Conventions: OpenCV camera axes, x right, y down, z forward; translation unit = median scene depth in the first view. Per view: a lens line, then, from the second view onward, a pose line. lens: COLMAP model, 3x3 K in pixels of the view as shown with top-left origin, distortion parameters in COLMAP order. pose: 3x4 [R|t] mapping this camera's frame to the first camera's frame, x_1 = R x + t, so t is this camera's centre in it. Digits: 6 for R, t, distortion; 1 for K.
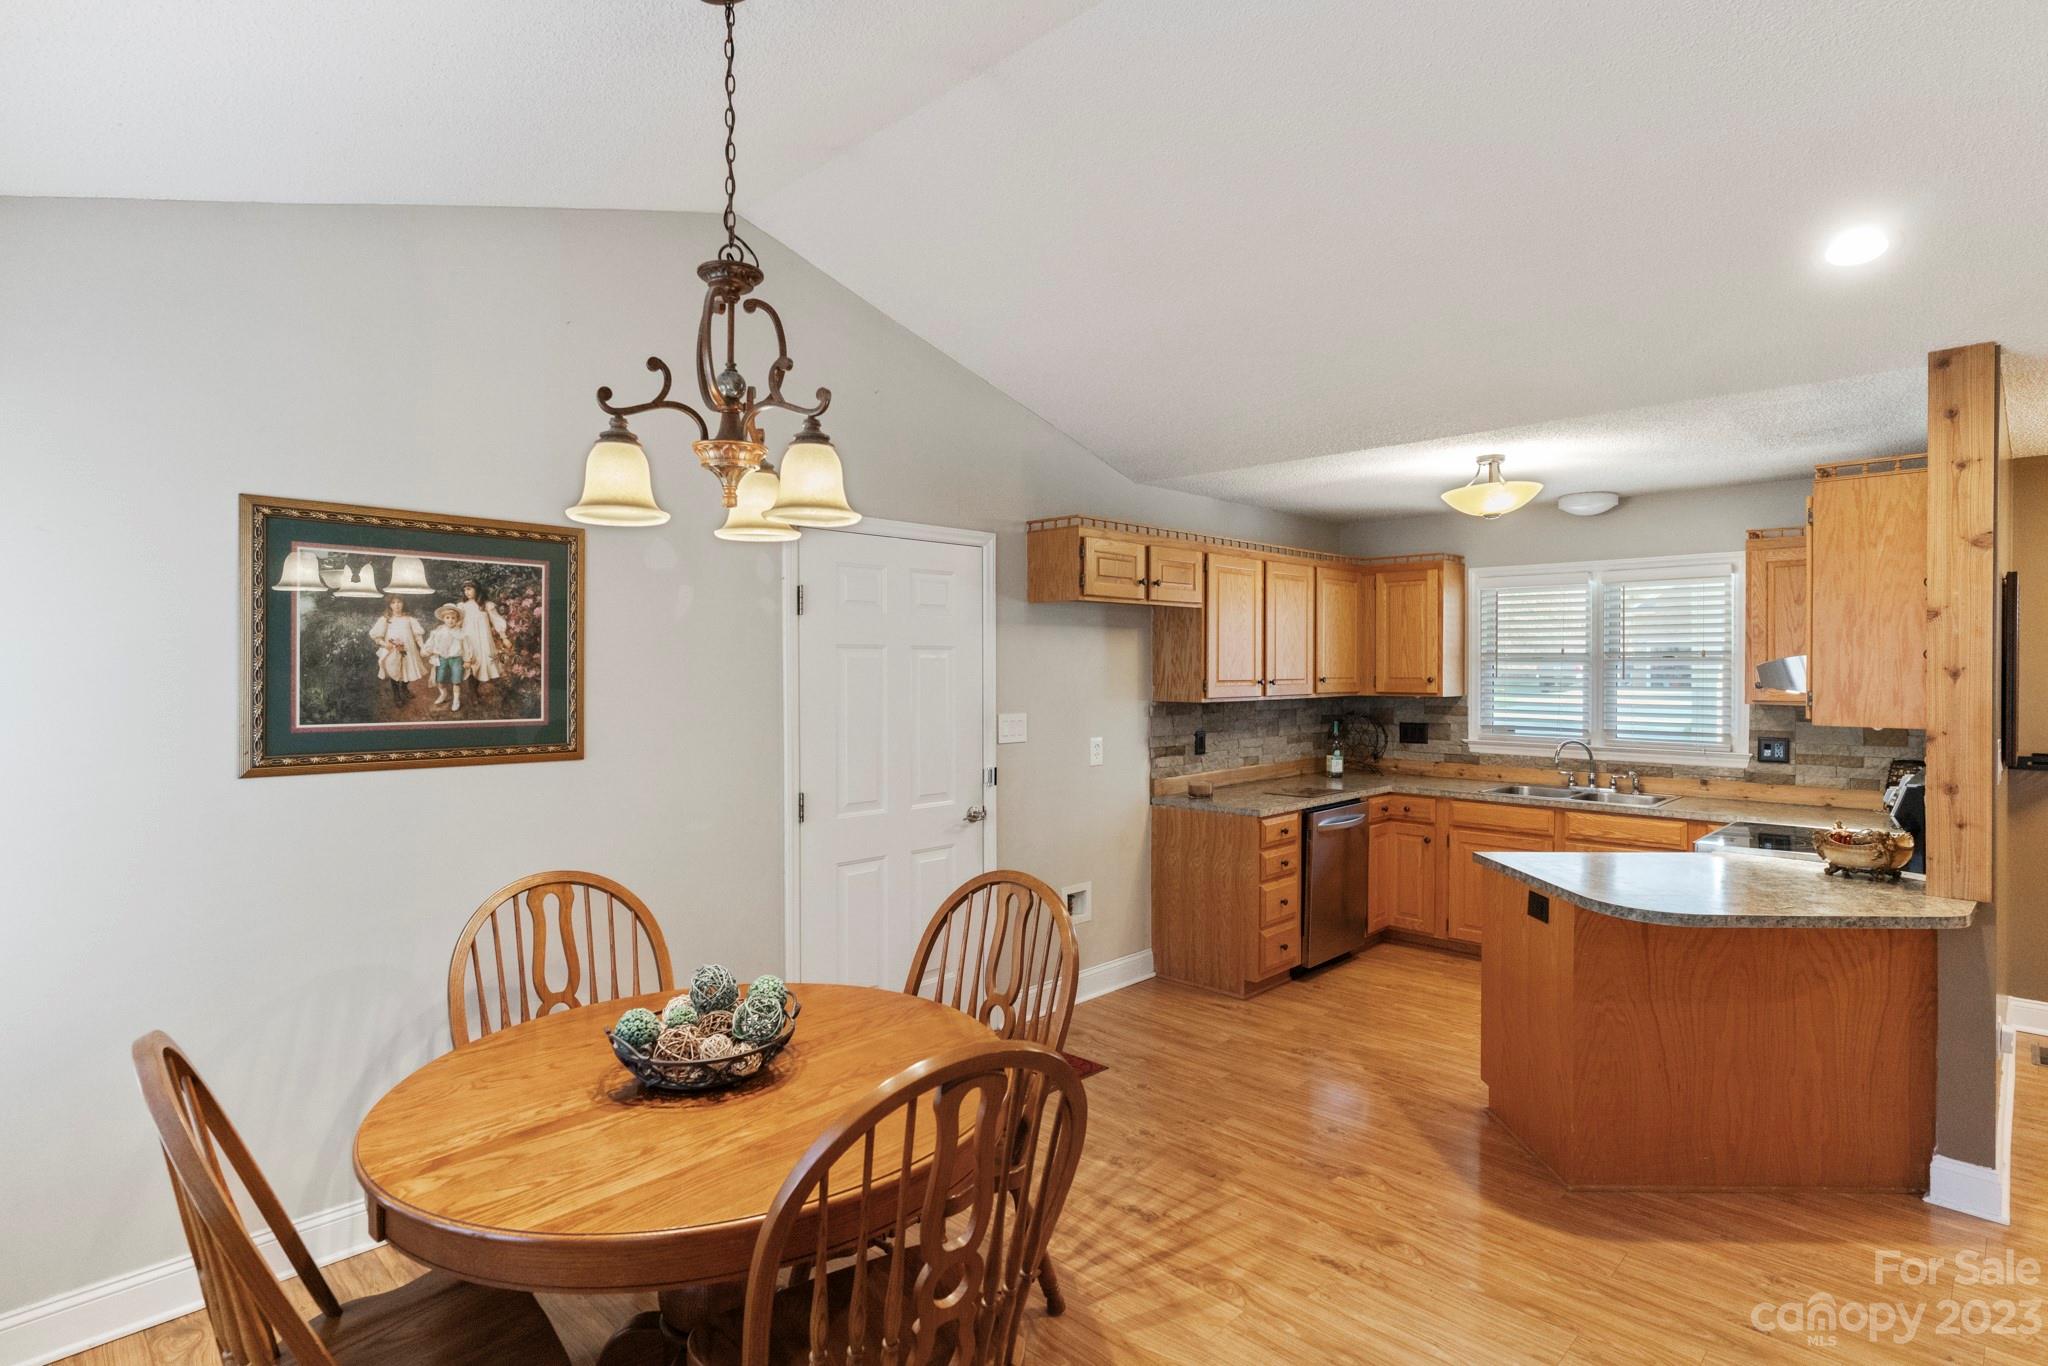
lens RADIAL K [[1041.4, 0, 1019.4], [0, 1041.4, 675.4], [0, 0, 1]] dist [-0.011588, 0.008186]
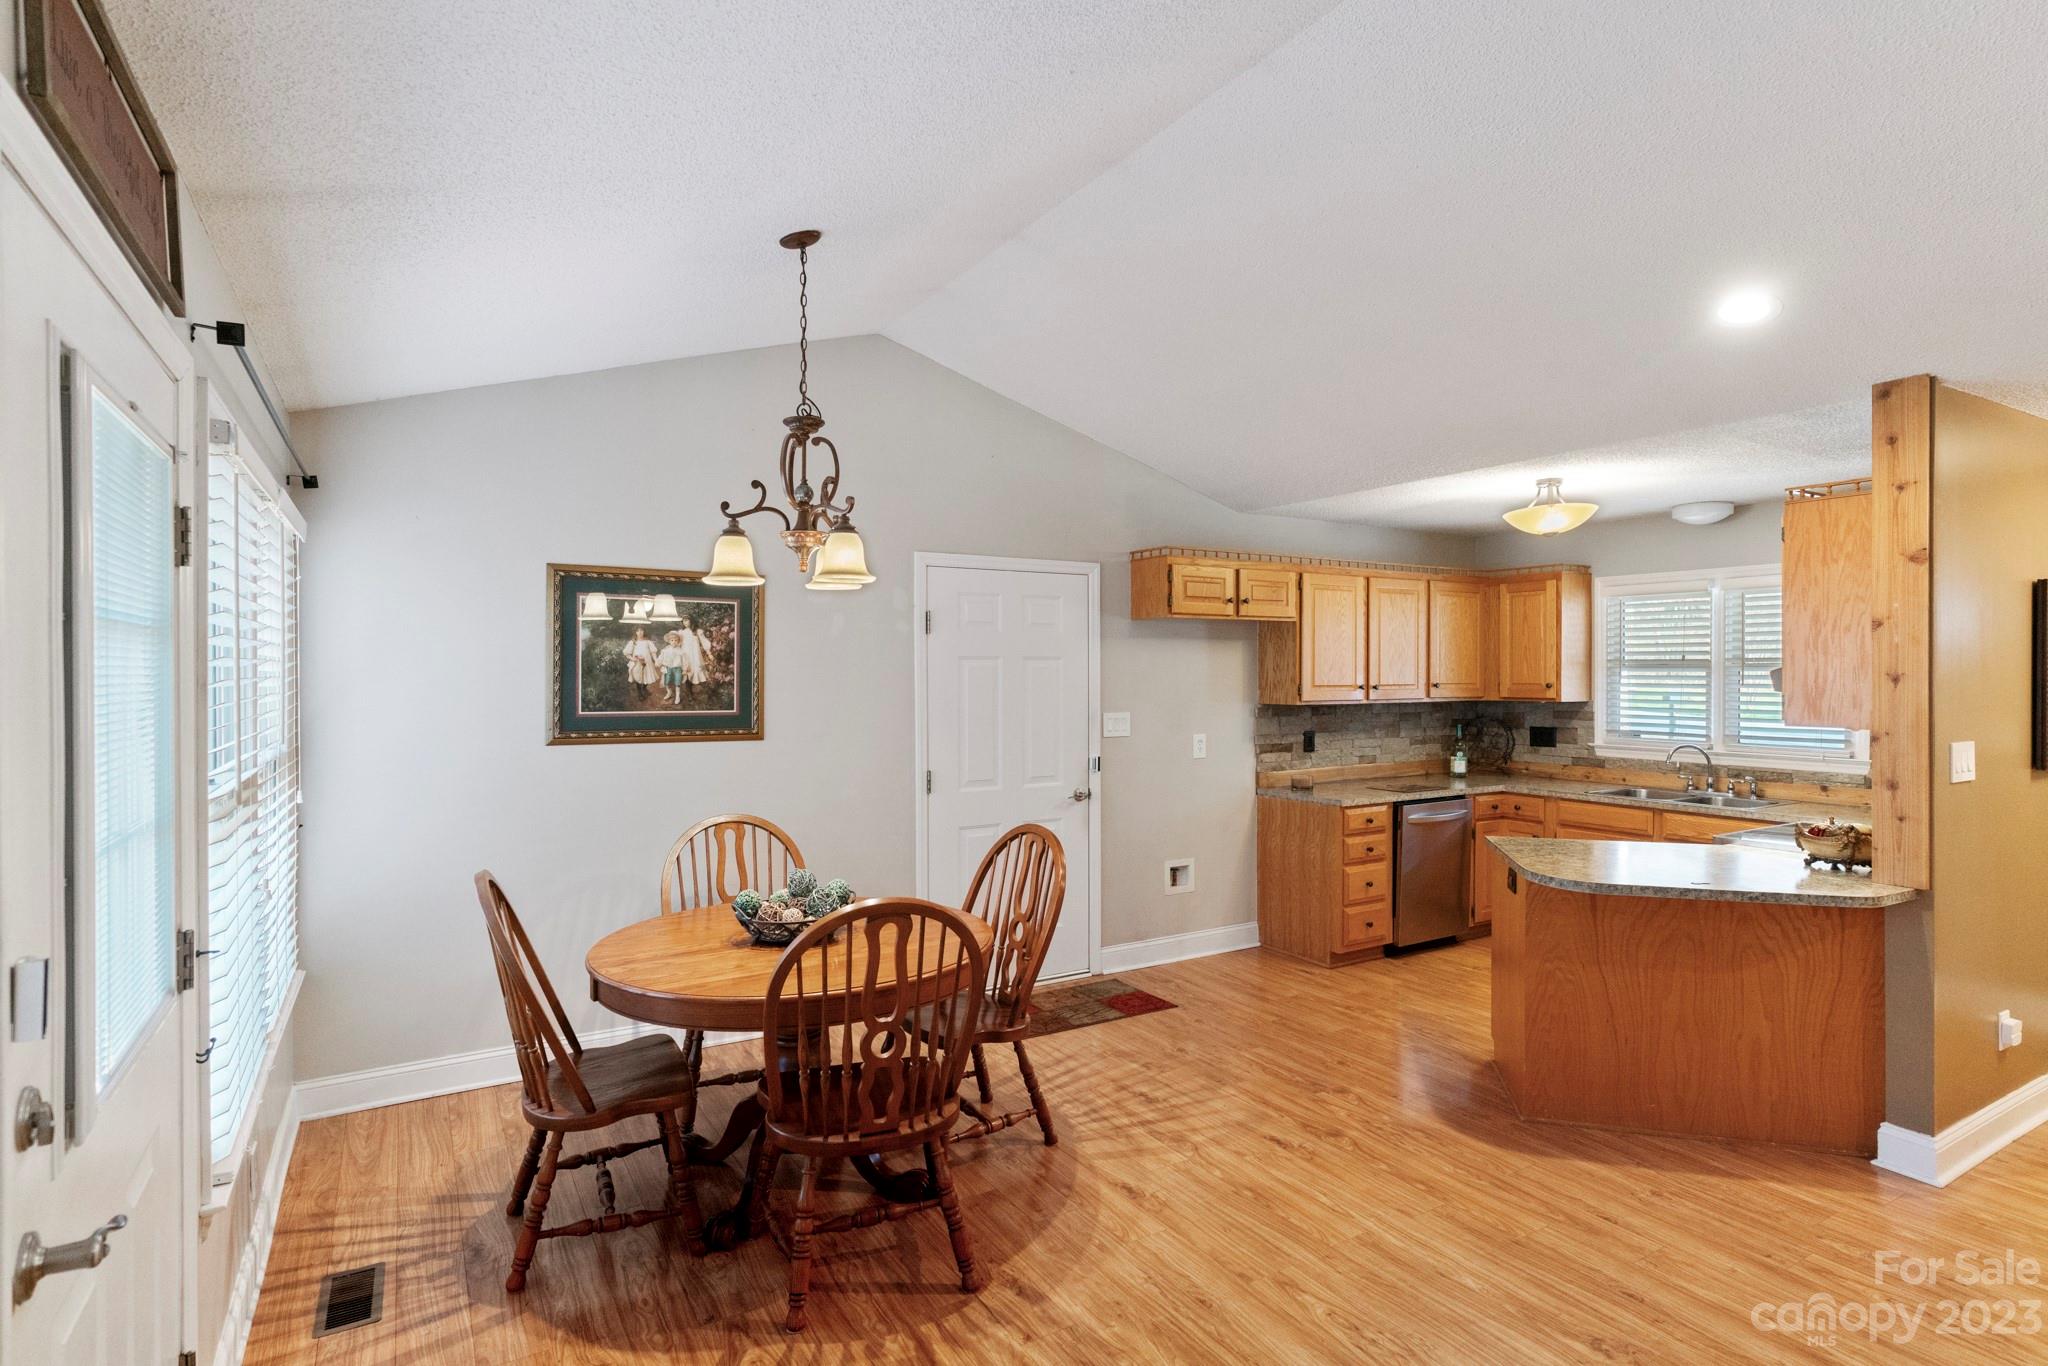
lens RADIAL K [[1038.8, 0, 1020.2], [0, 1038.8, 679.5], [0, 0, 1]] dist [-0.012032, 0.009226]
pose [[0.967171, 0.000488, -0.254128, 0.232546], [-0.001107, 0.999997, -0.002295, 0.001886], [0.254126, 0.002501, 0.967168, -0.228047]]
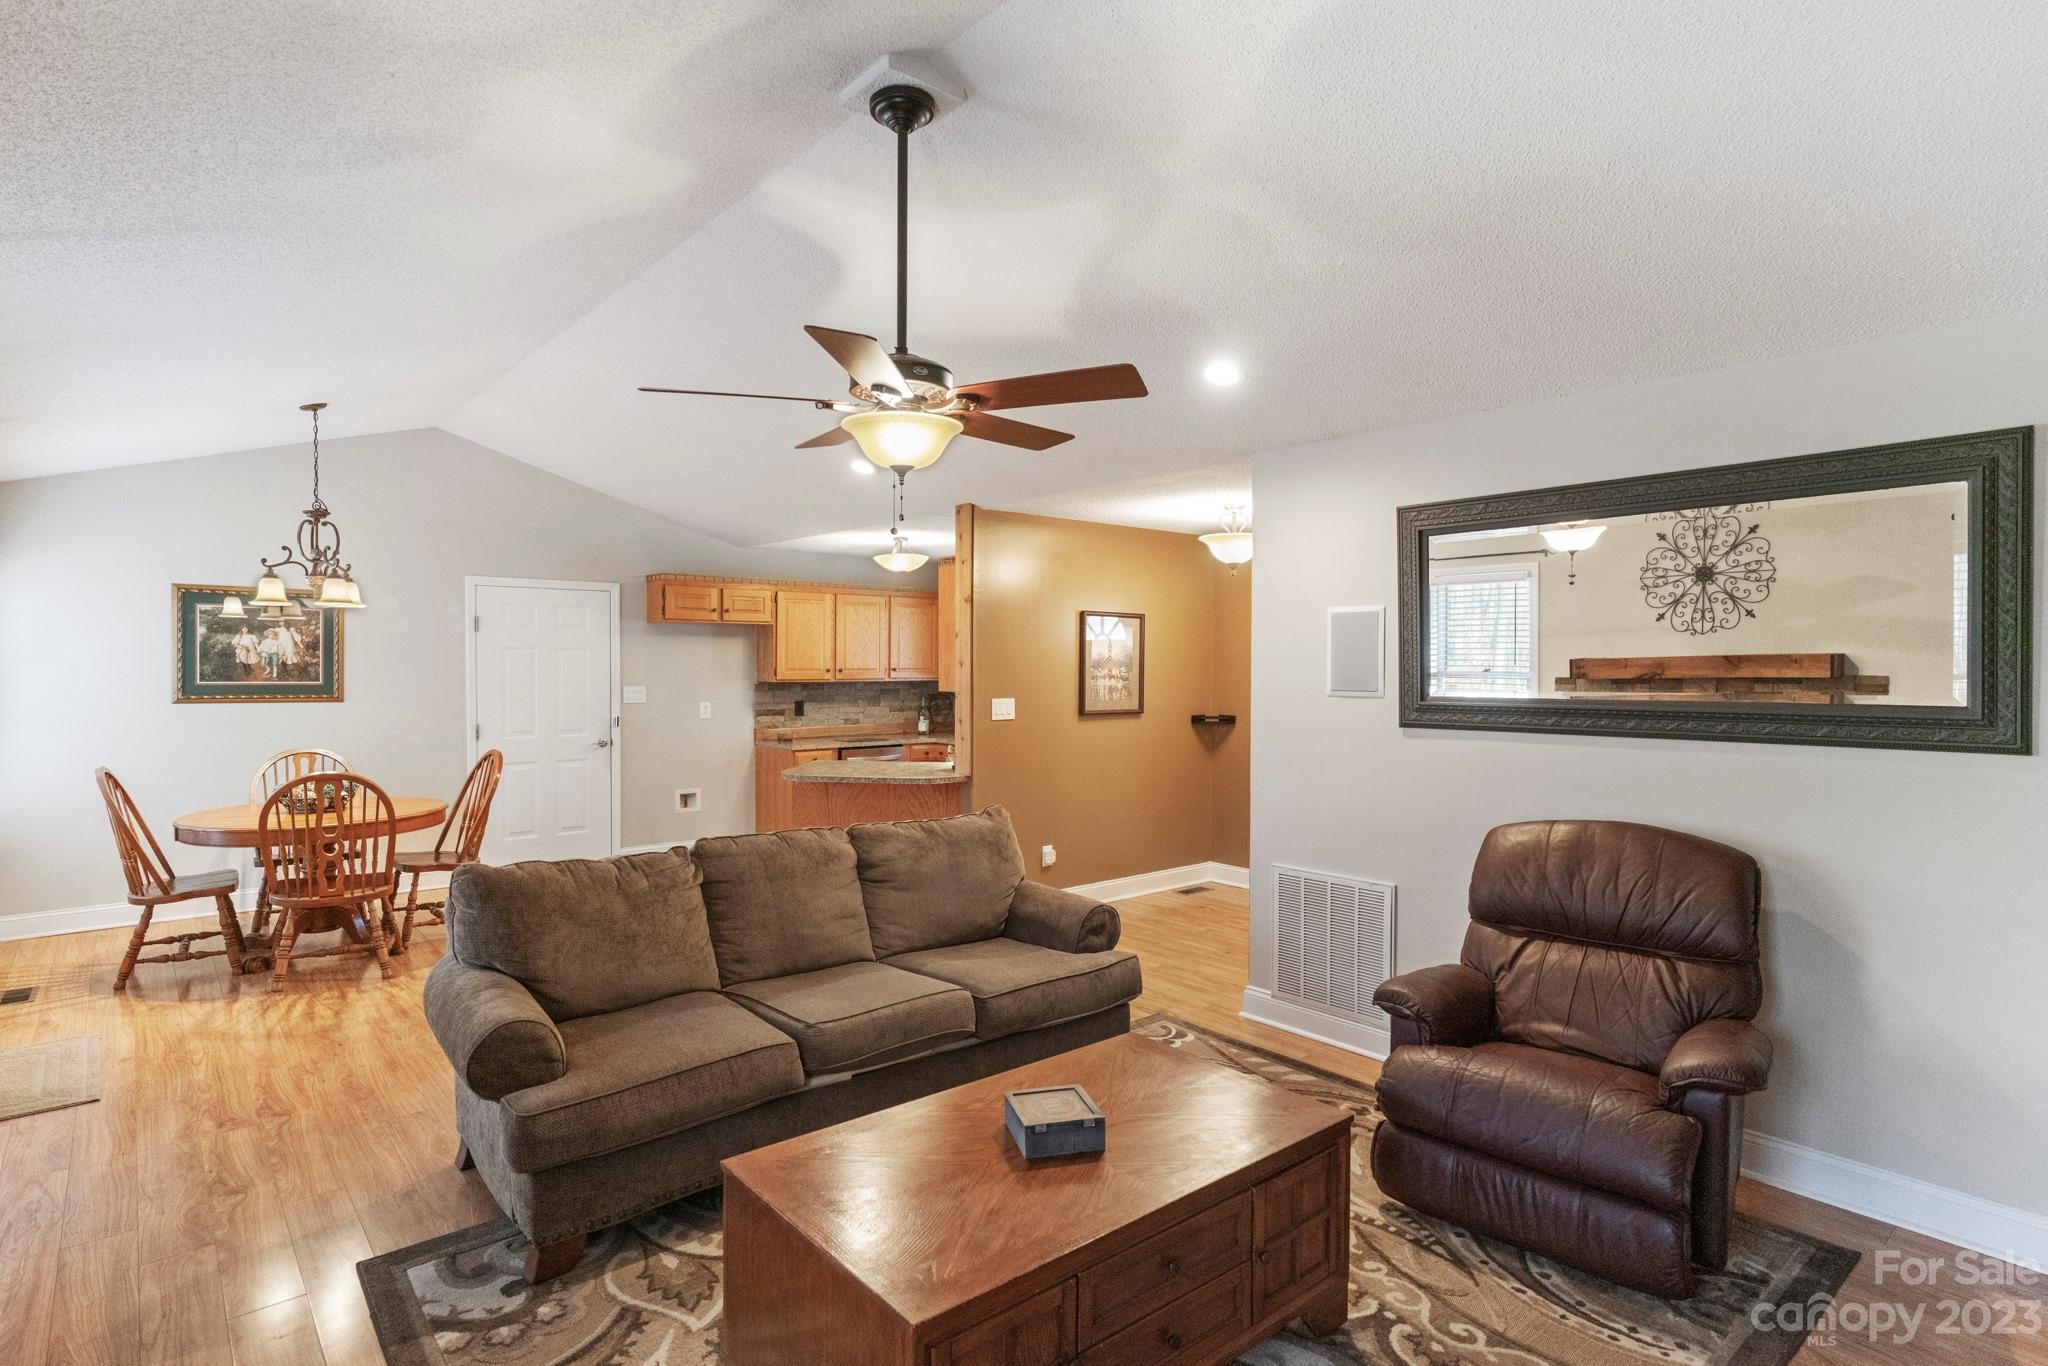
lens RADIAL K [[1051.0, 0, 1020.7], [0, 1051.0, 681.7], [0, 0, 1]] dist [-0.005750, 0.000717]
pose [[0.996091, 0.007188, -0.088039, 0.965381], [-0.006309, 0.999927, 0.010261, 0.008347], [0.088107, -0.009666, 0.996064, -0.842443]]
